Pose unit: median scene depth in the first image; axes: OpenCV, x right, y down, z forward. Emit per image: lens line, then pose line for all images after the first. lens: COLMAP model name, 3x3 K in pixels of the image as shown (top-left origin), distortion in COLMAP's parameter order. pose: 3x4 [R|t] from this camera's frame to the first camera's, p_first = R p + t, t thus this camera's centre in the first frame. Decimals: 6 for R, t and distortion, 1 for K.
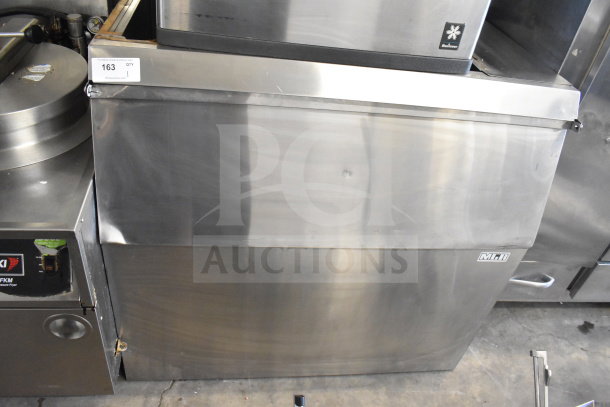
lens RADIAL K [[468.0, 0, 302.7], [0, 468.0, 200.2], [0, 0, 1]] dist [-0.098922, 0.022579]
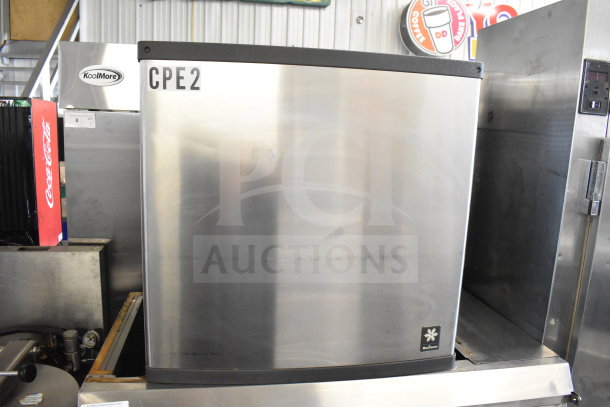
lens RADIAL K [[468.0, 0, 306.1], [0, 468.0, 206.1], [0, 0, 1]] dist [-0.098922, 0.022579]
pose [[0.993700, -0.107582, 0.031408, 0.037512], [0.110019, 0.882984, -0.456327, -0.147489], [0.021360, 0.456908, 0.889258, -0.061624]]
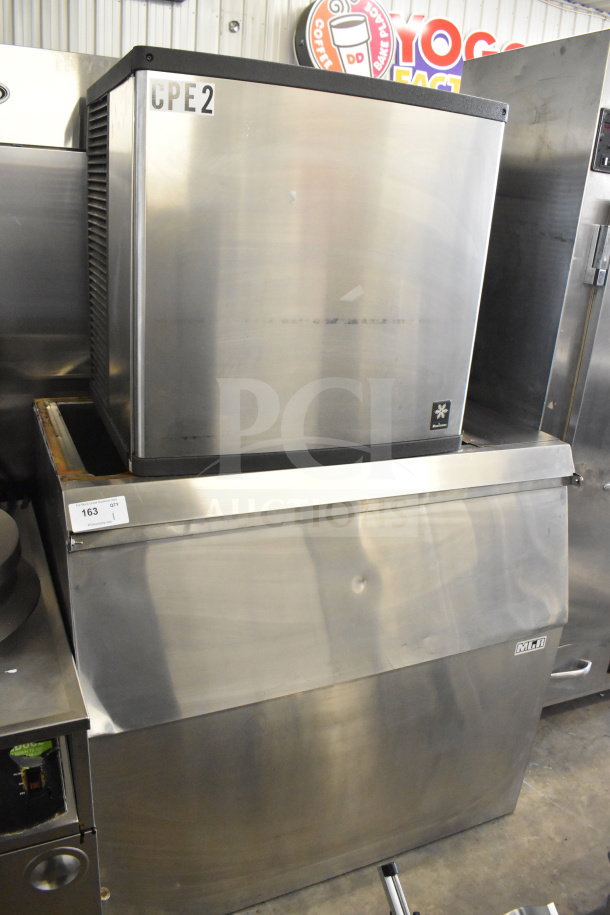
lens RADIAL K [[701.9, 0, 302.2], [0, 701.9, 453.0], [0, 0, 1]] dist [-0.098922, 0.022579]
pose [[0.953889, -0.163384, 0.251796, -0.273094], [0.226768, 0.941866, -0.247920, 0.009187], [-0.196652, 0.293587, 0.935486, -0.234151]]
